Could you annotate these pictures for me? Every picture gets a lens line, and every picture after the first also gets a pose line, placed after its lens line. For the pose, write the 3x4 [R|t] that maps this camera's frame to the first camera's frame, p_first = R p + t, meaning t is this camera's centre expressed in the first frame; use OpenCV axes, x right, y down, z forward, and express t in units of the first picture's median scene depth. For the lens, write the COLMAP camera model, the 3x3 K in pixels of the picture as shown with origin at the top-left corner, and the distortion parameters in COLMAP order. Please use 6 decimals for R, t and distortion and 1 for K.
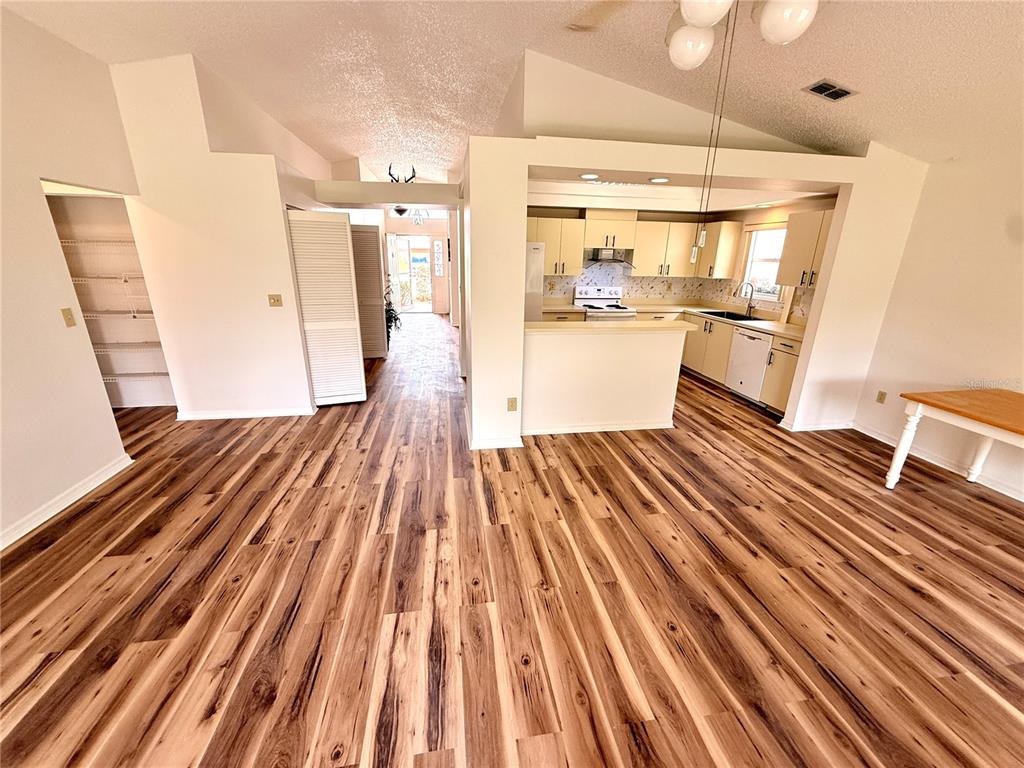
lens RADIAL K [[410.8, 0, 510.0], [0, 410.8, 385.6], [0, 0, 1]] dist [0.000399, -0.000465]
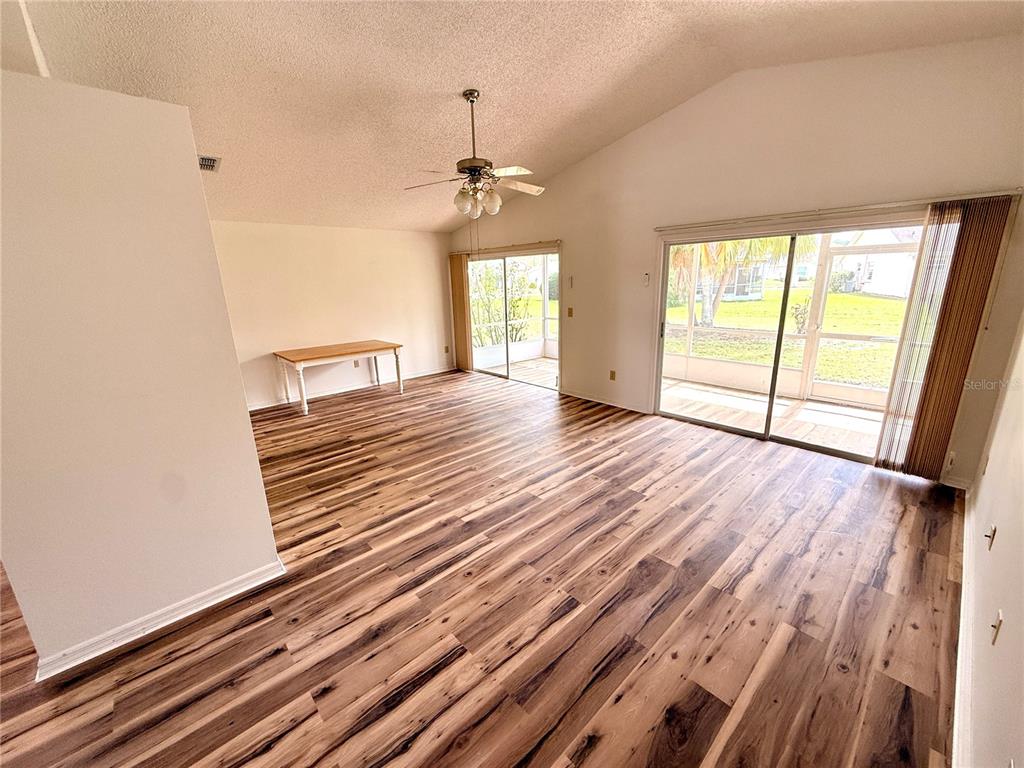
lens RADIAL K [[410.8, 0, 511.3], [0, 410.8, 384.6], [0, 0, 1]] dist [0.000399, -0.000465]
pose [[-0.554374, -0.212709, 0.804627, -1.108969], [0.271148, 0.867881, 0.416247, -0.417722], [-0.786860, 0.448930, -0.423455, 1.213391]]
